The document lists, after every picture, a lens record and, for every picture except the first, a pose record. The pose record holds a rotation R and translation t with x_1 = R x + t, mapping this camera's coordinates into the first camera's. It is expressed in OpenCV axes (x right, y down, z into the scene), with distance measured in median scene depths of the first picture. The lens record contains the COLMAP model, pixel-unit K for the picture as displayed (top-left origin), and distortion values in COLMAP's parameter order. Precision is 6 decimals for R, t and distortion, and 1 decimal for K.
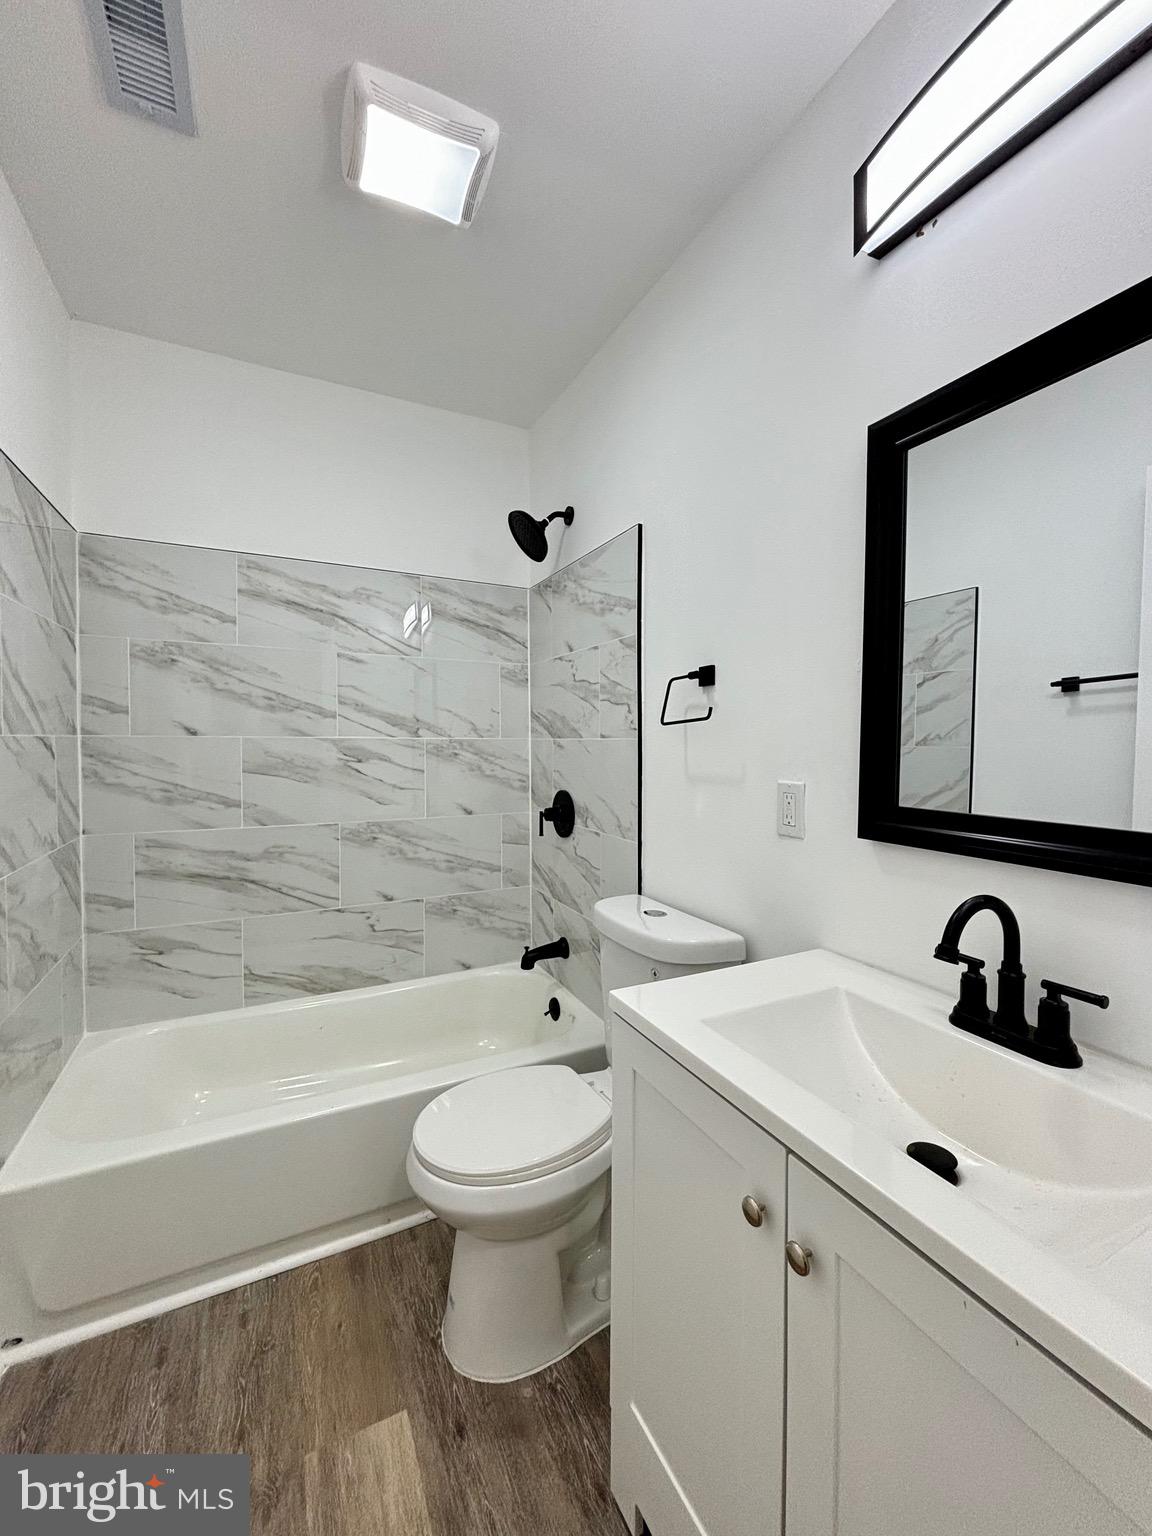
lens RADIAL K [[624.7, 0, 581.1], [0, 624.7, 762.1], [0, 0, 1]] dist [0.002921, 0.000708]
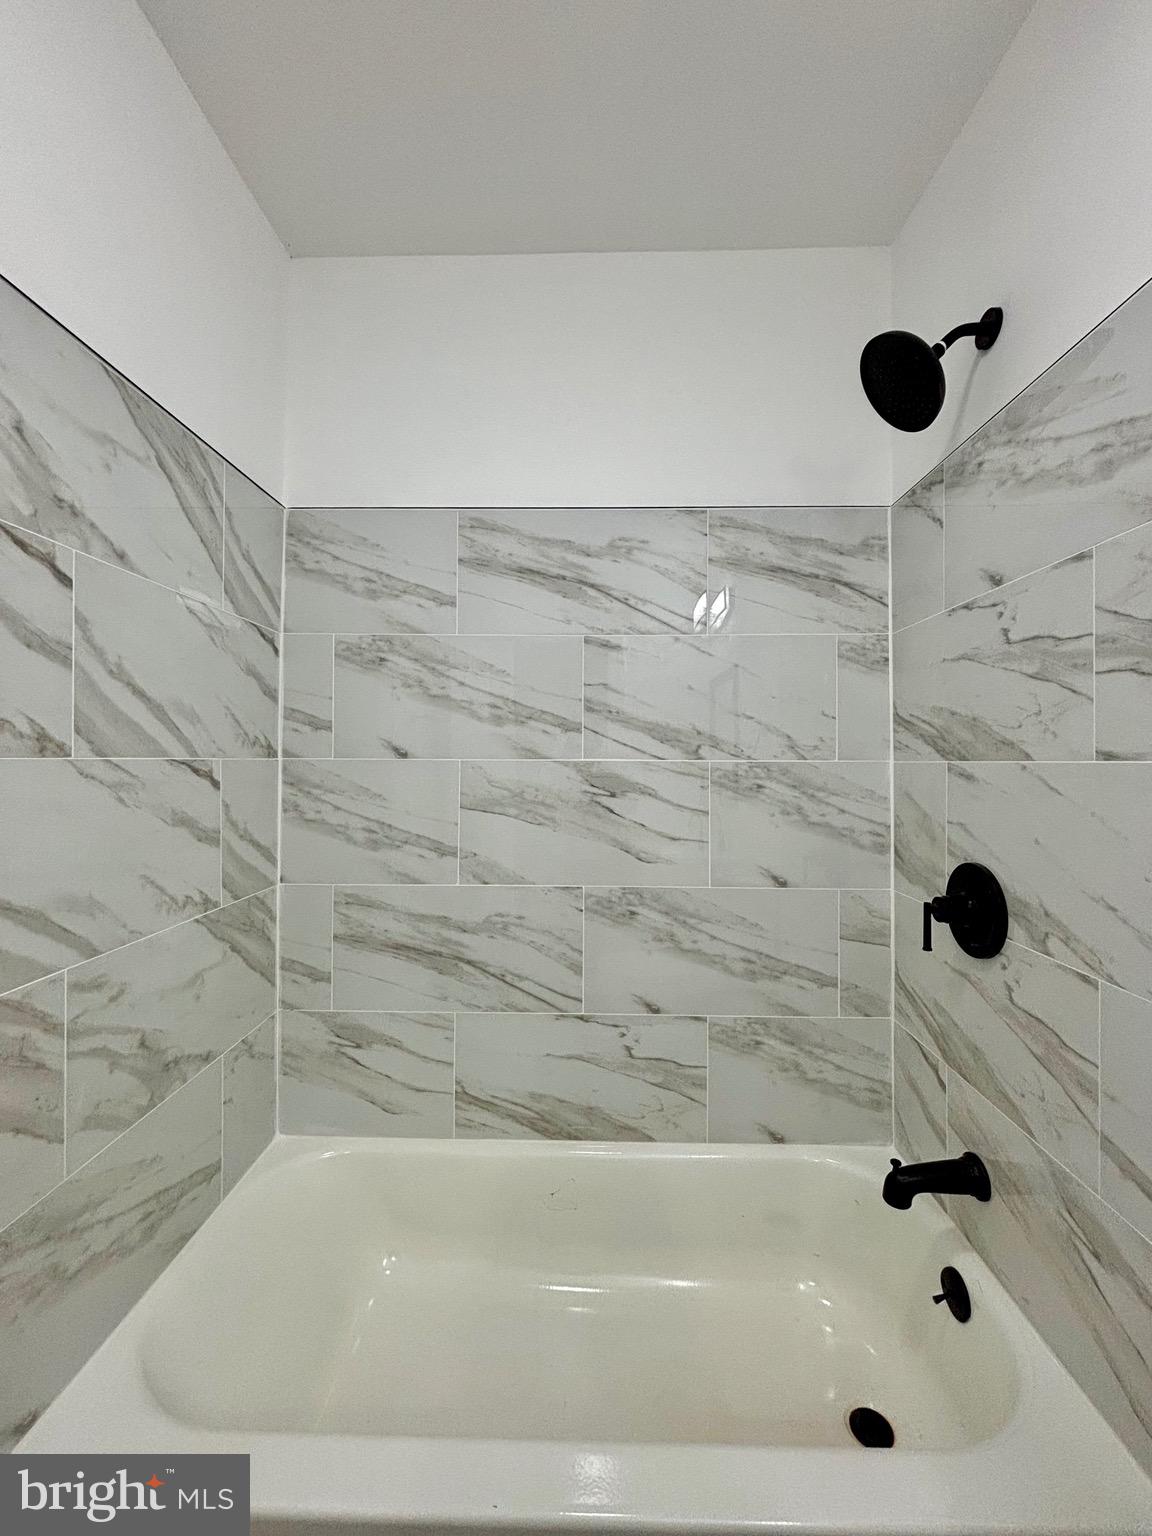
lens RADIAL K [[624.7, 0, 581.1], [0, 624.7, 762.1], [0, 0, 1]] dist [0.002921, 0.000708]
pose [[0.883174, -0.000841, -0.469046, -0.073895], [-0.016158, 0.999350, -0.032217, -0.015748], [0.468768, 0.036032, 0.882586, 0.406281]]
